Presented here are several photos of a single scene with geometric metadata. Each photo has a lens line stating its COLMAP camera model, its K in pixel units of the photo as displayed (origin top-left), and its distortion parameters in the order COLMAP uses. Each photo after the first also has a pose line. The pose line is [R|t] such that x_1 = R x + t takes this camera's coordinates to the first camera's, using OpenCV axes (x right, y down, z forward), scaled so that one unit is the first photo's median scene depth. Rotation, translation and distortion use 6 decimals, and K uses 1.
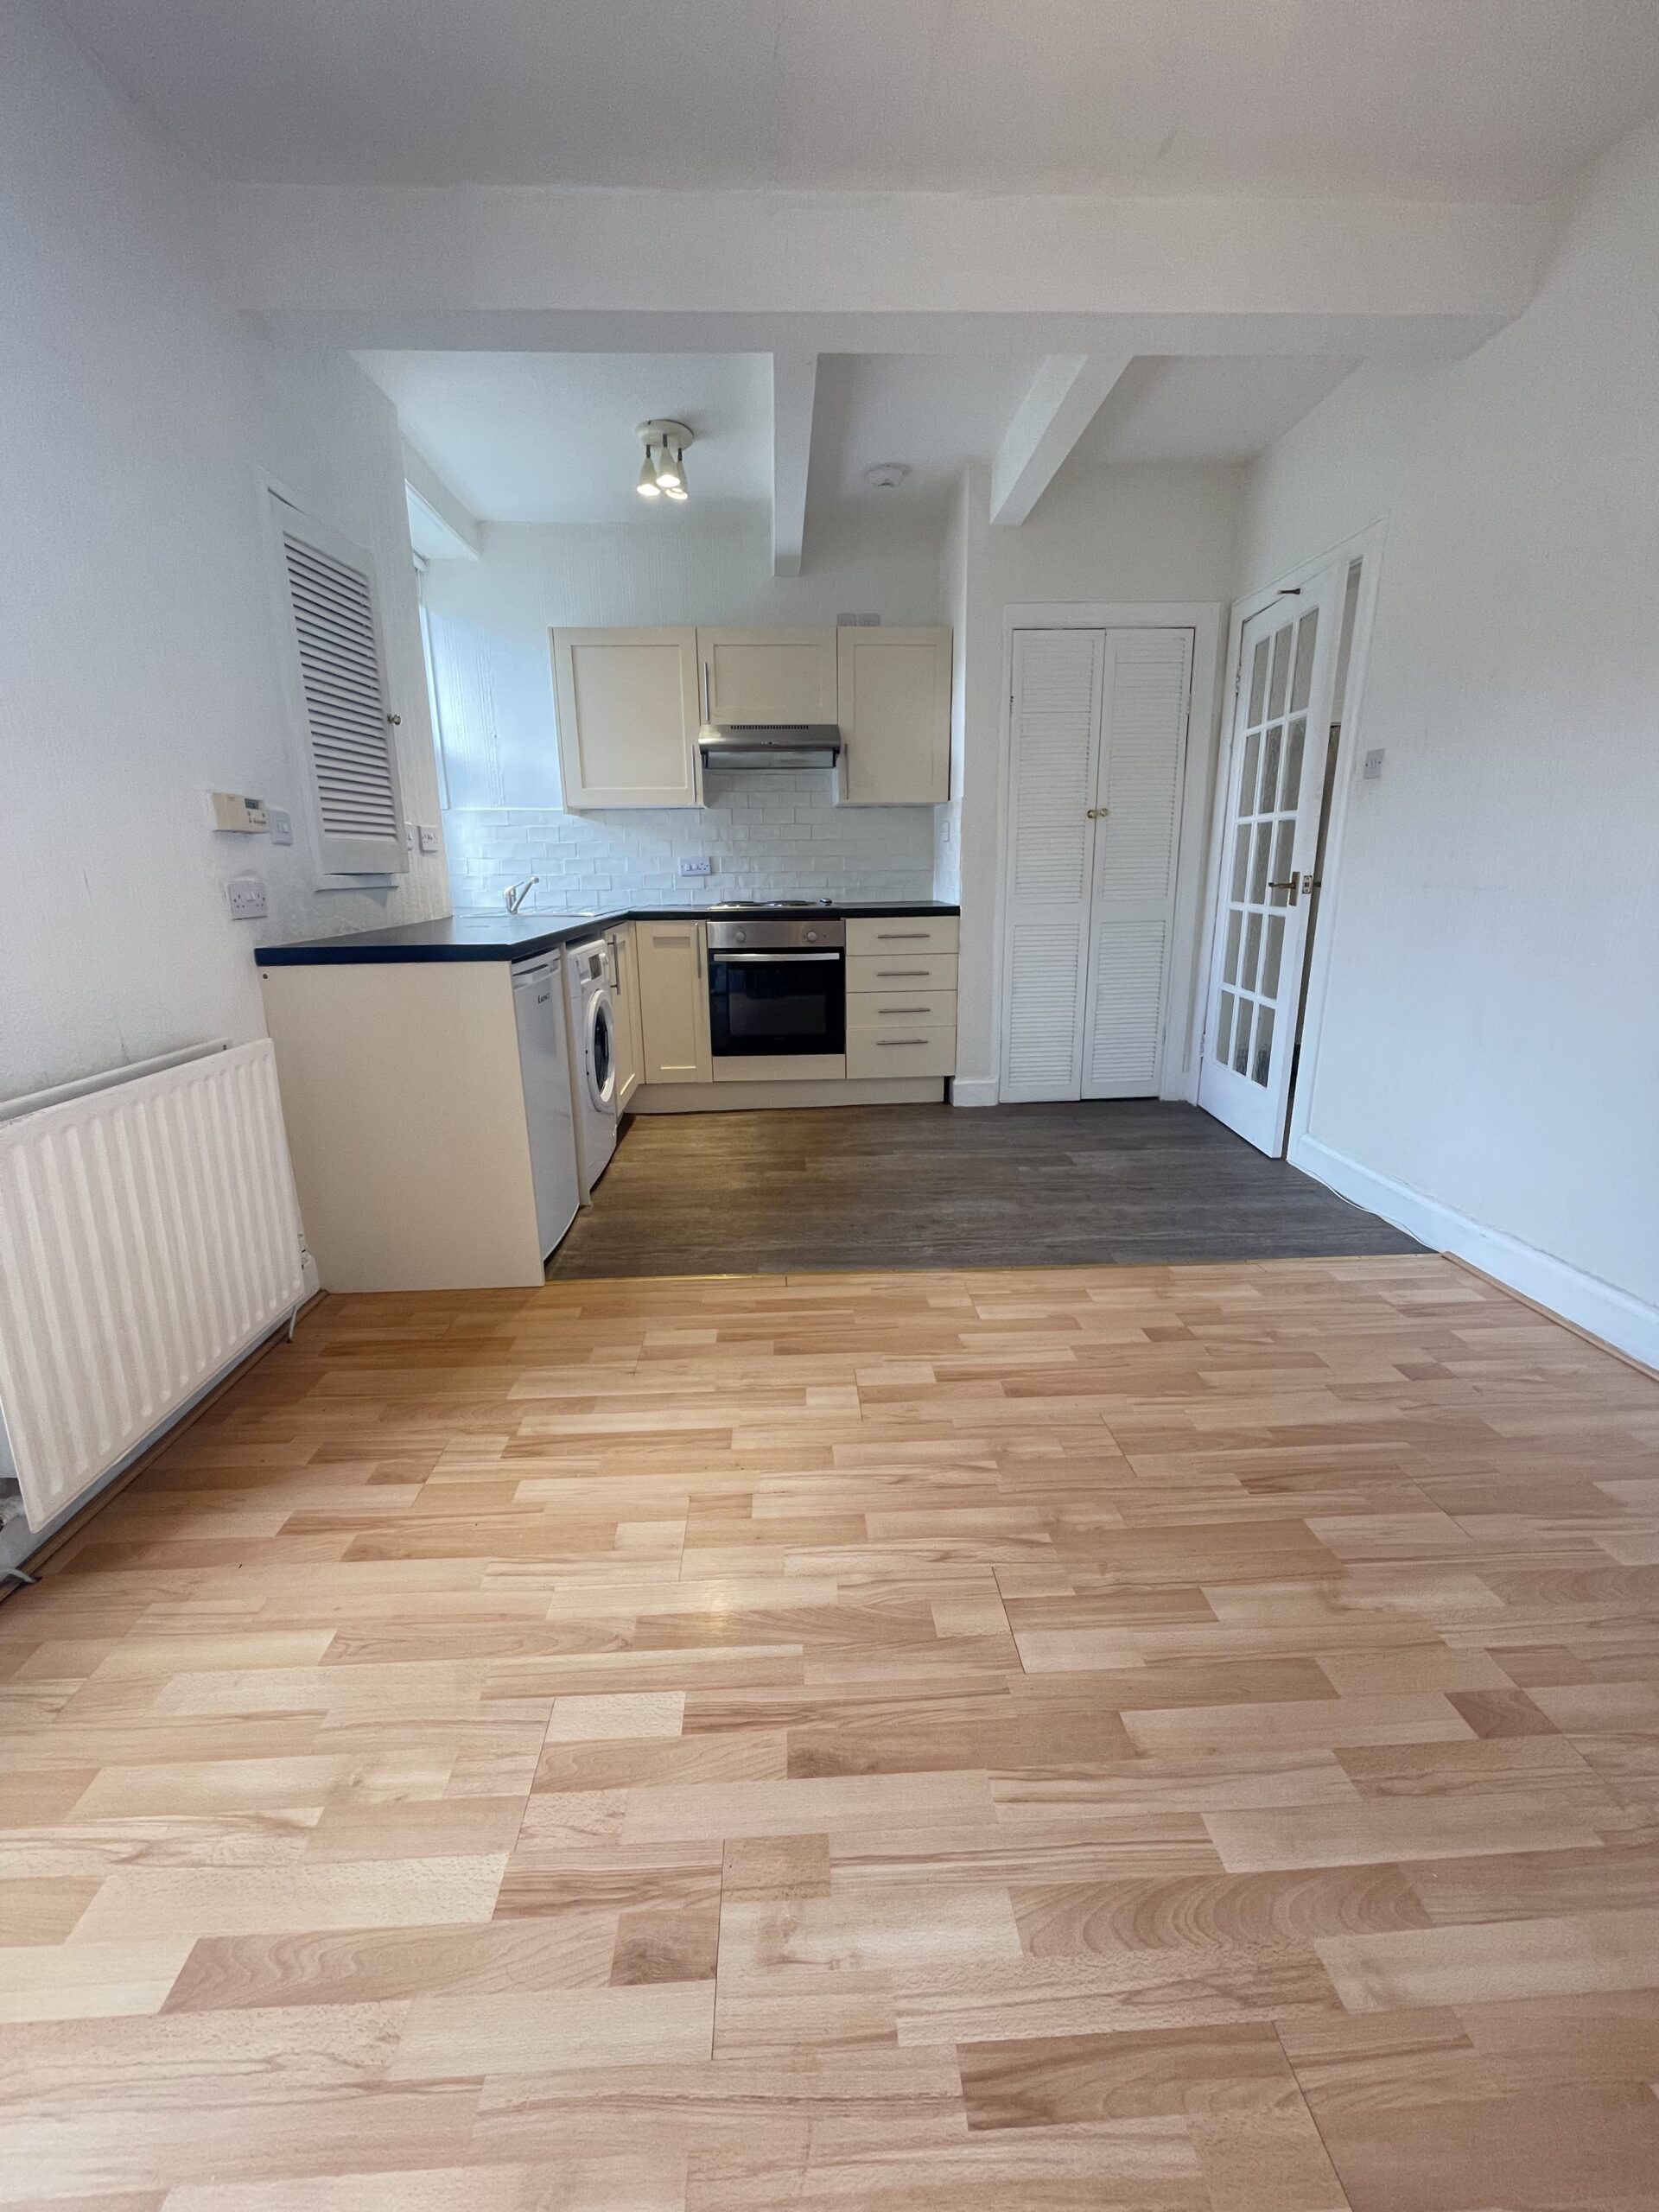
lens RADIAL K [[895.3, 0, 822.3], [0, 895.3, 1100.2], [0, 0, 1]] dist [-0.000473, 0.000596]
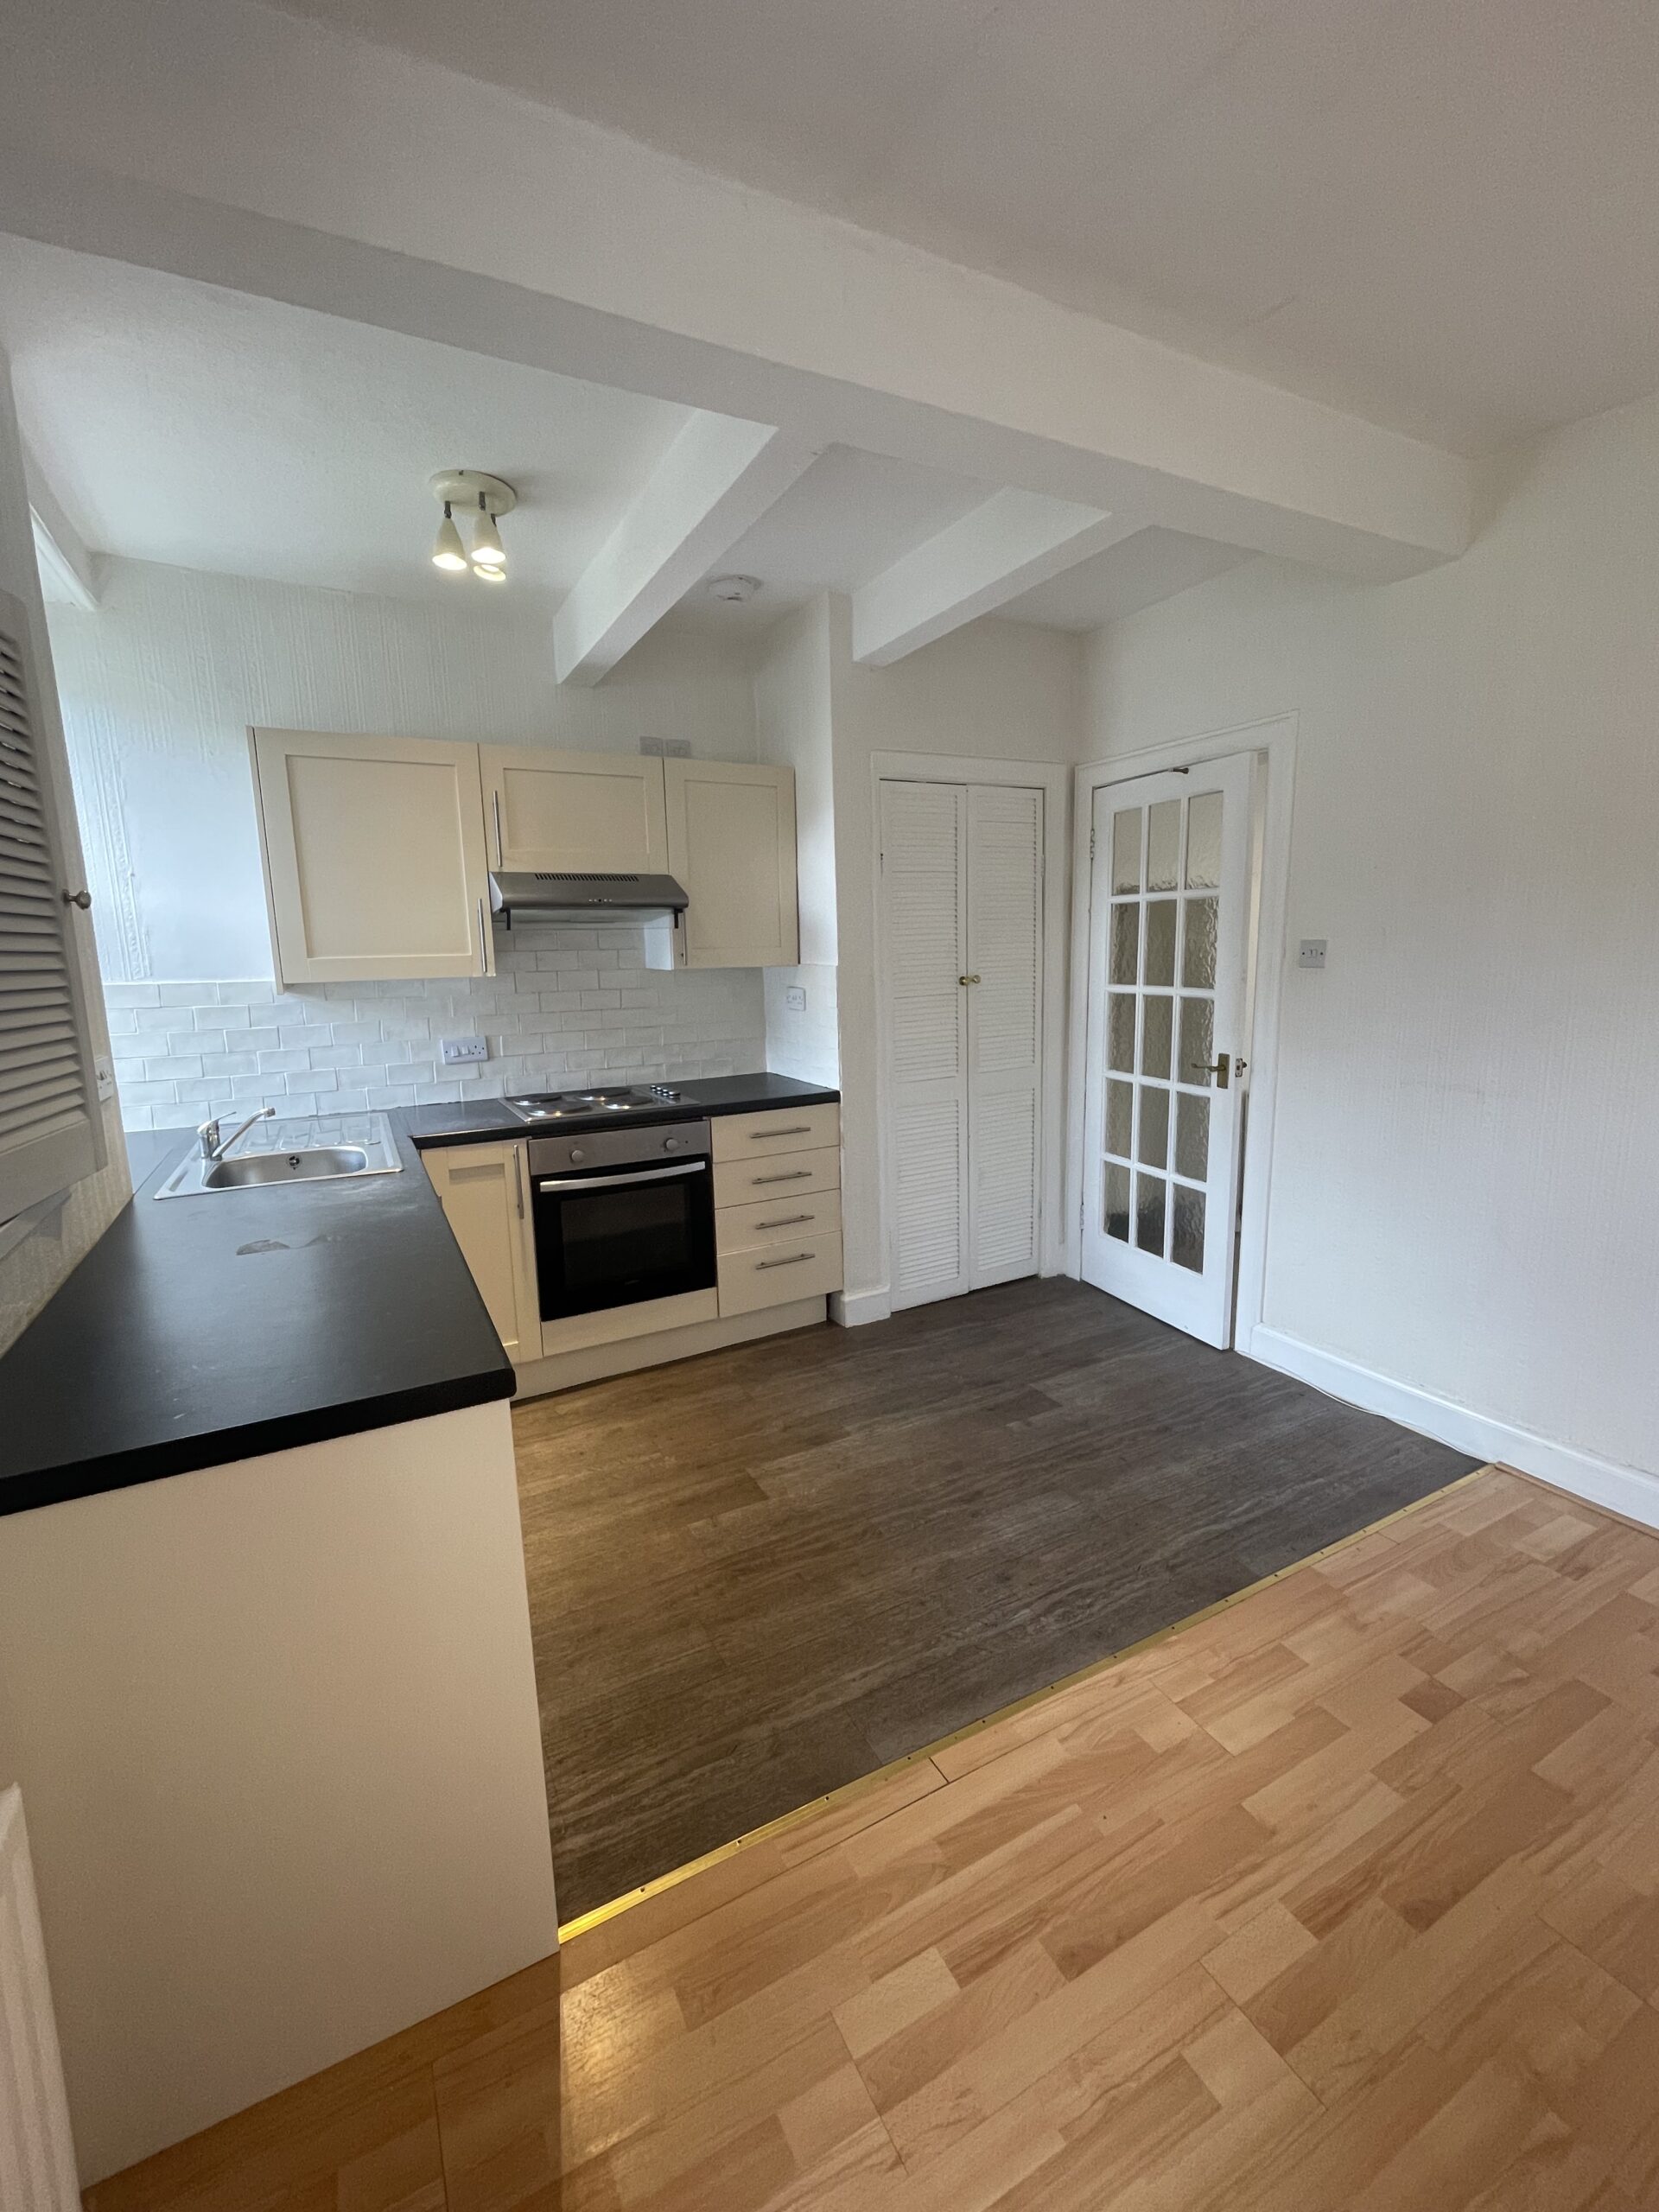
lens RADIAL K [[929.5, 0, 821.7], [0, 929.5, 1100.7], [0, 0, 1]] dist [-0.000118, -0.000019]
pose [[0.904607, -0.079165, 0.418831, -0.264401], [0.118663, 0.990529, -0.069070, -0.177834], [-0.409397, 0.112181, 0.905433, 0.267143]]
